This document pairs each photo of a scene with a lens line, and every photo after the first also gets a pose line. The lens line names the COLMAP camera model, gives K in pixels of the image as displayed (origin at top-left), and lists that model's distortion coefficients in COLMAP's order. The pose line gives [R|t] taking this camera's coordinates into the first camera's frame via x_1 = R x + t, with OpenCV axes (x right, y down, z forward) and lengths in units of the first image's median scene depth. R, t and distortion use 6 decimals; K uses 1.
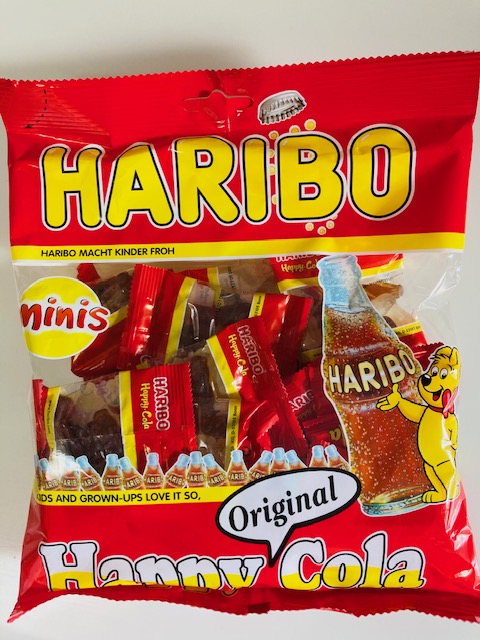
lens RADIAL K [[615.2, 0, 240.0], [0, 615.2, 320.0], [0, 0, 1]] dist [0.102690, 0.016423]
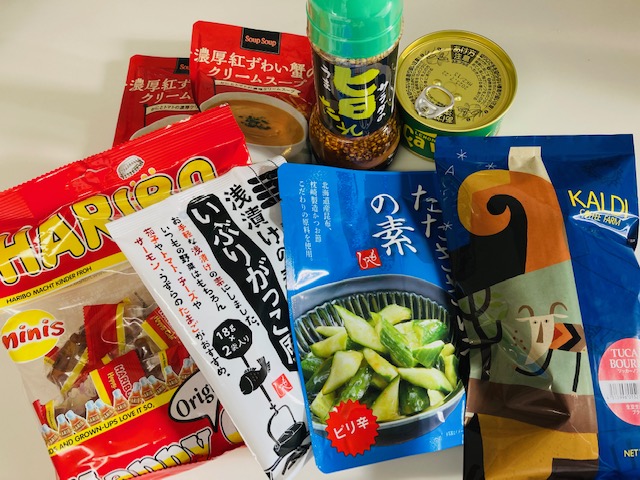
lens RADIAL K [[615.2, 0, 332.5], [0, 615.2, 240.4], [0, 0, 1]] dist [0.102690, 0.016423]
pose [[0.924322, -0.349771, 0.152608, 0.246417], [0.375956, 0.903240, -0.206917, 0.394657], [-0.065468, 0.248632, 0.966383, -0.622405]]
